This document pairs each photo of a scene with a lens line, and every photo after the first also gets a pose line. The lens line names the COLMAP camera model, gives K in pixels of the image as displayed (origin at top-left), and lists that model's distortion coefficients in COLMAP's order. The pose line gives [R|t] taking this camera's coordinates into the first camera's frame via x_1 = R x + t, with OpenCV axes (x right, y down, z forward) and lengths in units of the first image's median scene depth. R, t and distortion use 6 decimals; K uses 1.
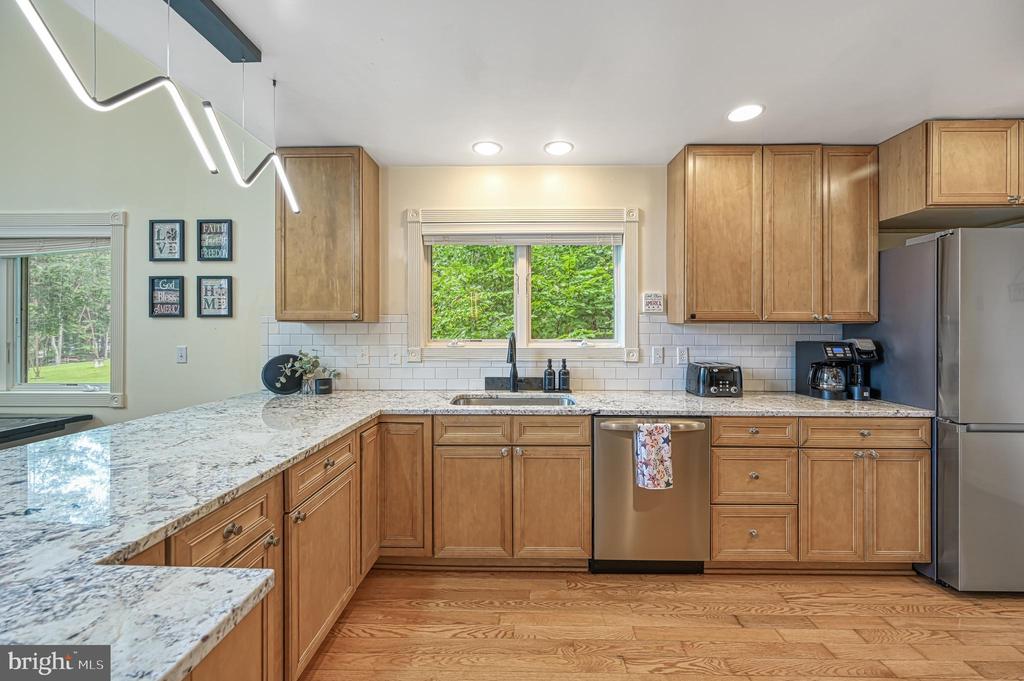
lens RADIAL K [[405.2, 0, 513.7], [0, 405.2, 326.0], [0, 0, 1]] dist [0.000534, 0.000172]
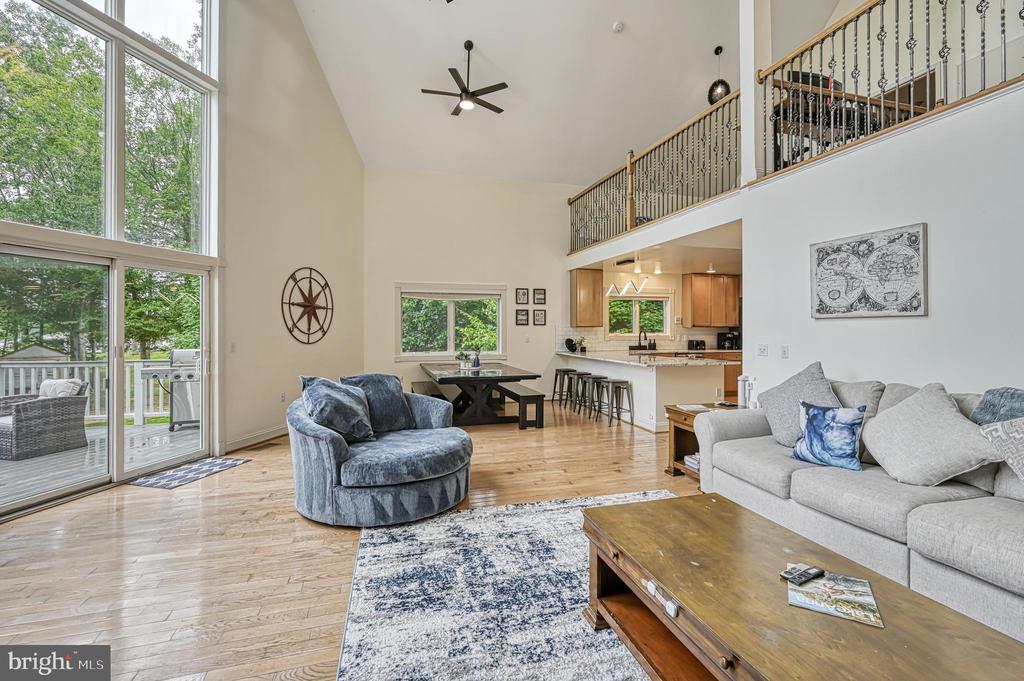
lens RADIAL K [[455.2, 0, 514.0], [0, 455.2, 332.3], [0, 0, 1]] dist [-0.000350, -0.000012]
pose [[0.953369, -0.004176, 0.301779, -1.809934], [-0.001259, 0.999841, 0.017815, -0.027388], [-0.301805, -0.017364, 0.953212, -1.827389]]
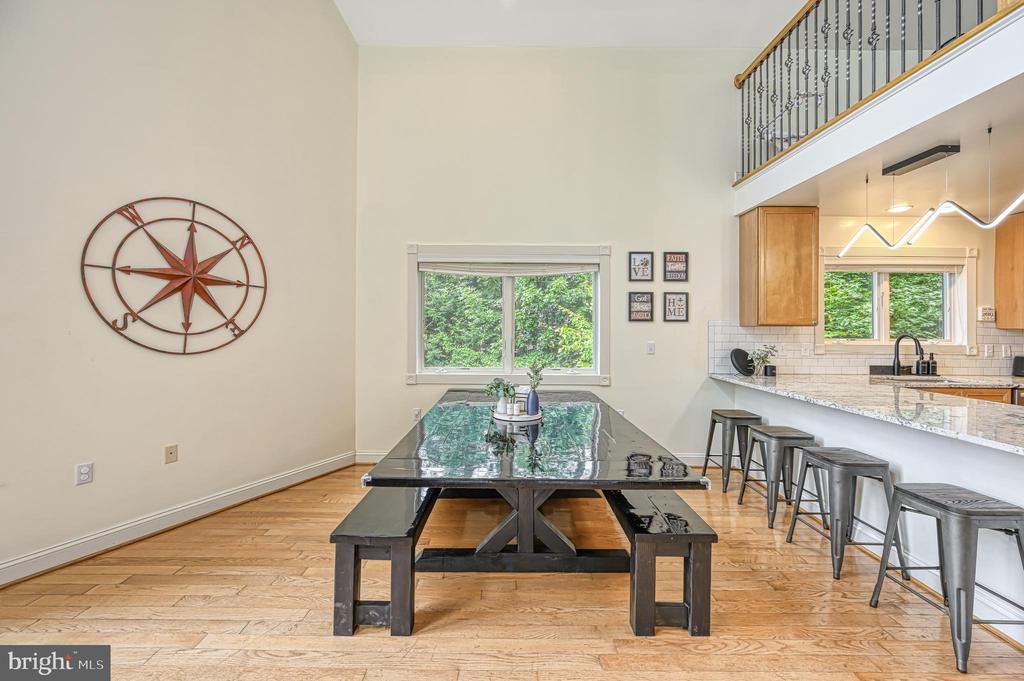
lens RADIAL K [[405.2, 0, 513.9], [0, 405.2, 320.4], [0, 0, 1]] dist [0.000534, 0.000172]
pose [[0.999715, 0.007518, 0.022676, -1.327786], [-0.007293, 0.999923, -0.009997, -0.007975], [-0.022749, 0.009828, 0.999693, -0.384132]]
